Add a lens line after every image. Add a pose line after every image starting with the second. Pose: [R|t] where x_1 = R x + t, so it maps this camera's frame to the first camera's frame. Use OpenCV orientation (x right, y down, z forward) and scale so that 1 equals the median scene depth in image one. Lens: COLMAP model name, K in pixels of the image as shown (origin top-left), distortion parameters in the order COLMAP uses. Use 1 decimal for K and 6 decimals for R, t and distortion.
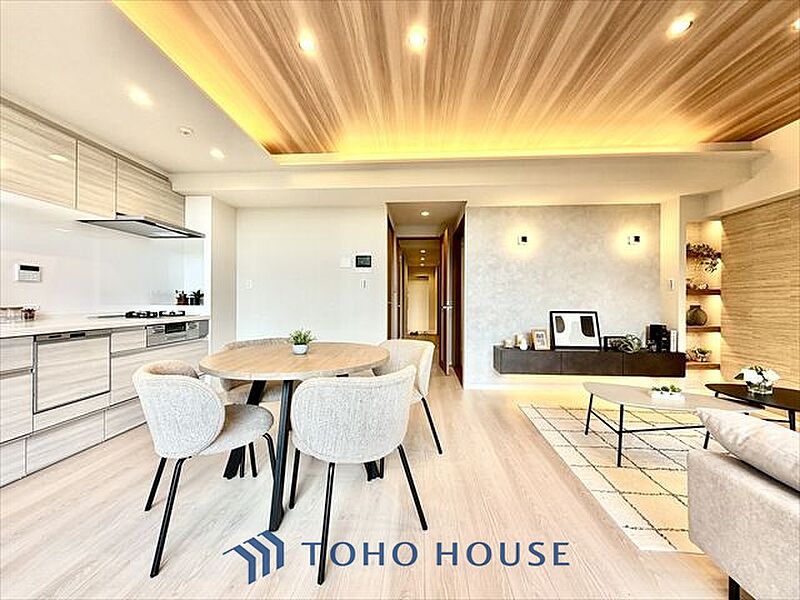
lens RADIAL K [[318.8, 0, 400.8], [0, 318.8, 299.8], [0, 0, 1]] dist [0.000901, -0.000153]
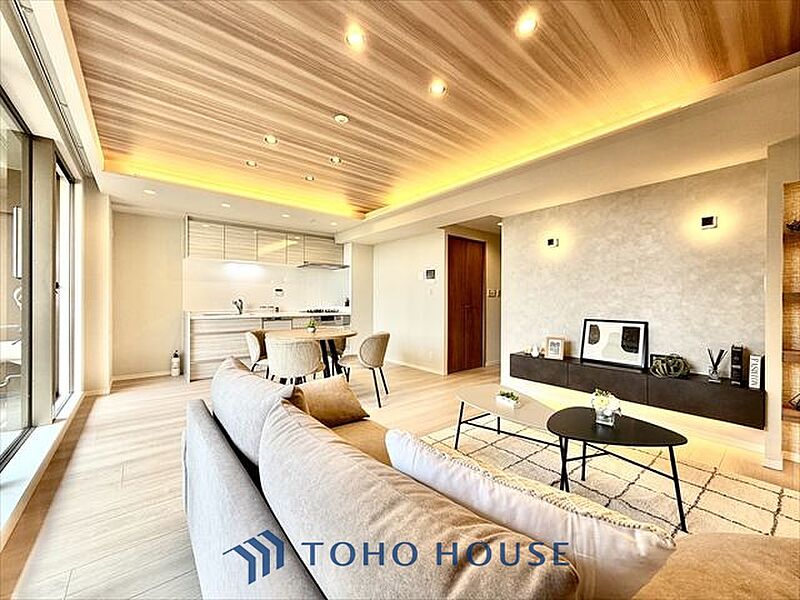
lens RADIAL K [[318.8, 0, 399.9], [0, 318.8, 298.4], [0, 0, 1]] dist [0.000901, -0.000153]
pose [[0.682709, -0.003625, -0.730682, 0.875875], [-0.000447, 0.999985, -0.005379, -0.018356], [0.730690, 0.003999, 0.682697, 0.025098]]
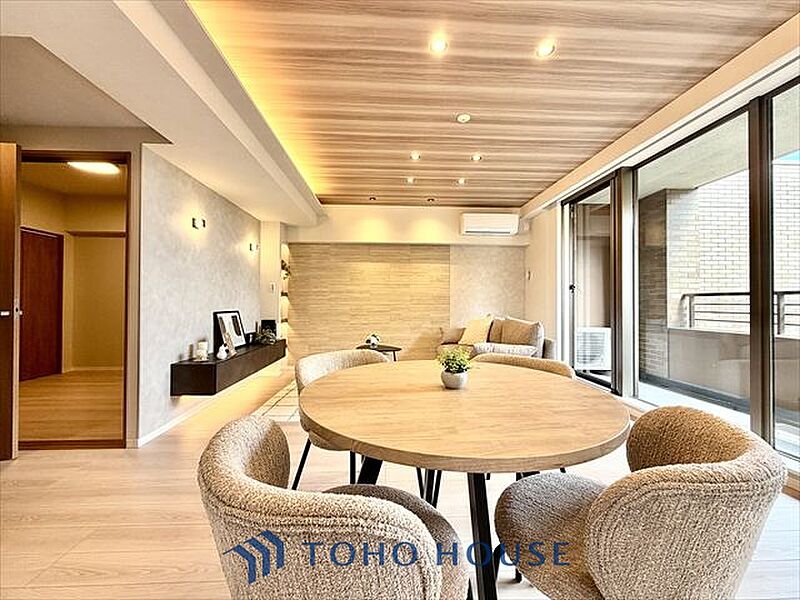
lens RADIAL K [[318.8, 0, 399.5], [0, 318.8, 300.3], [0, 0, 1]] dist [0.000901, -0.000153]
pose [[-0.111686, 0.002495, 0.993740, -0.527114], [-0.006710, 0.999972, -0.003265, 0.004104], [-0.993721, -0.007032, -0.111666, 0.679096]]
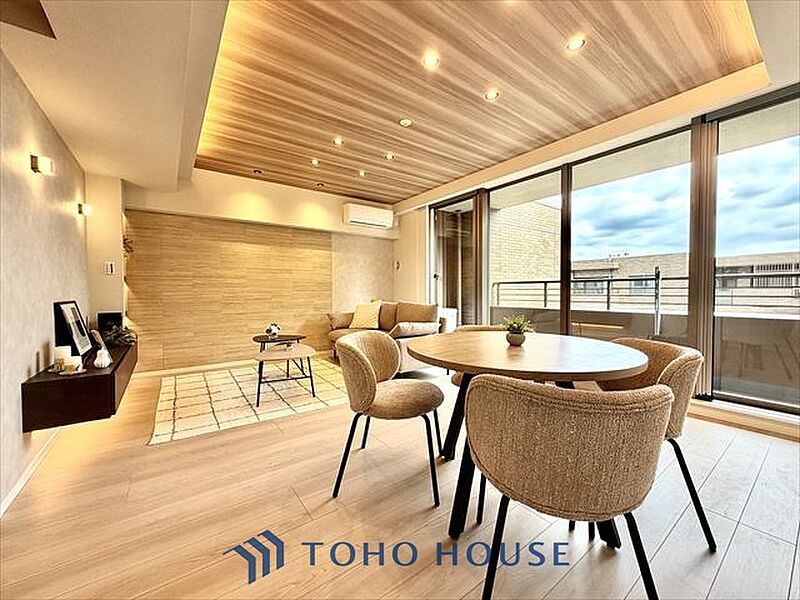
lens RADIAL K [[318.8, 0, 398.0], [0, 318.8, 299.2], [0, 0, 1]] dist [0.000901, -0.000153]
pose [[-0.639038, -0.021638, 0.768871, -0.438455], [-0.002001, 0.999648, 0.026469, 0.016116], [-0.769173, 0.015376, -0.638856, 1.022124]]
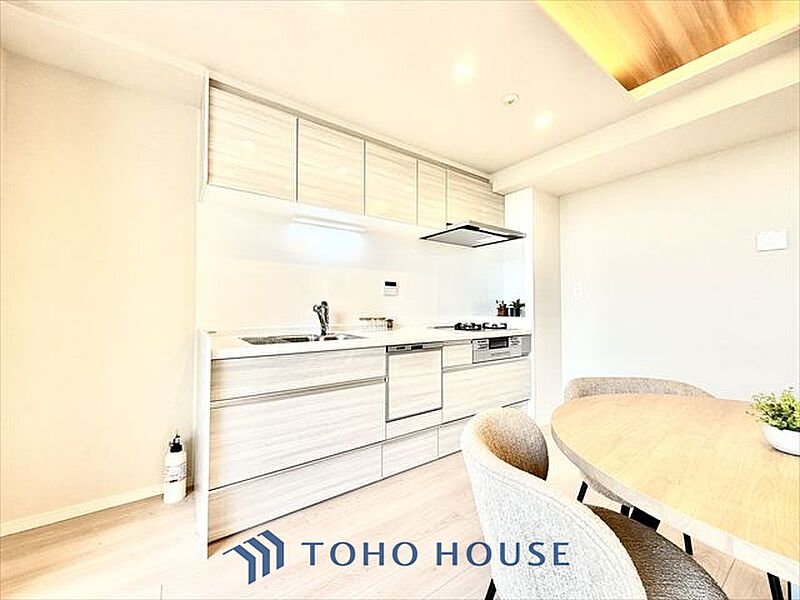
lens RADIAL K [[318.8, 0, 399.5], [0, 318.8, 299.6], [0, 0, 1]] dist [0.000901, -0.000153]
pose [[0.630557, -0.024138, -0.775768, -0.179408], [0.002730, 0.999579, -0.028883, -0.005810], [0.776138, 0.016094, 0.630357, 0.215912]]
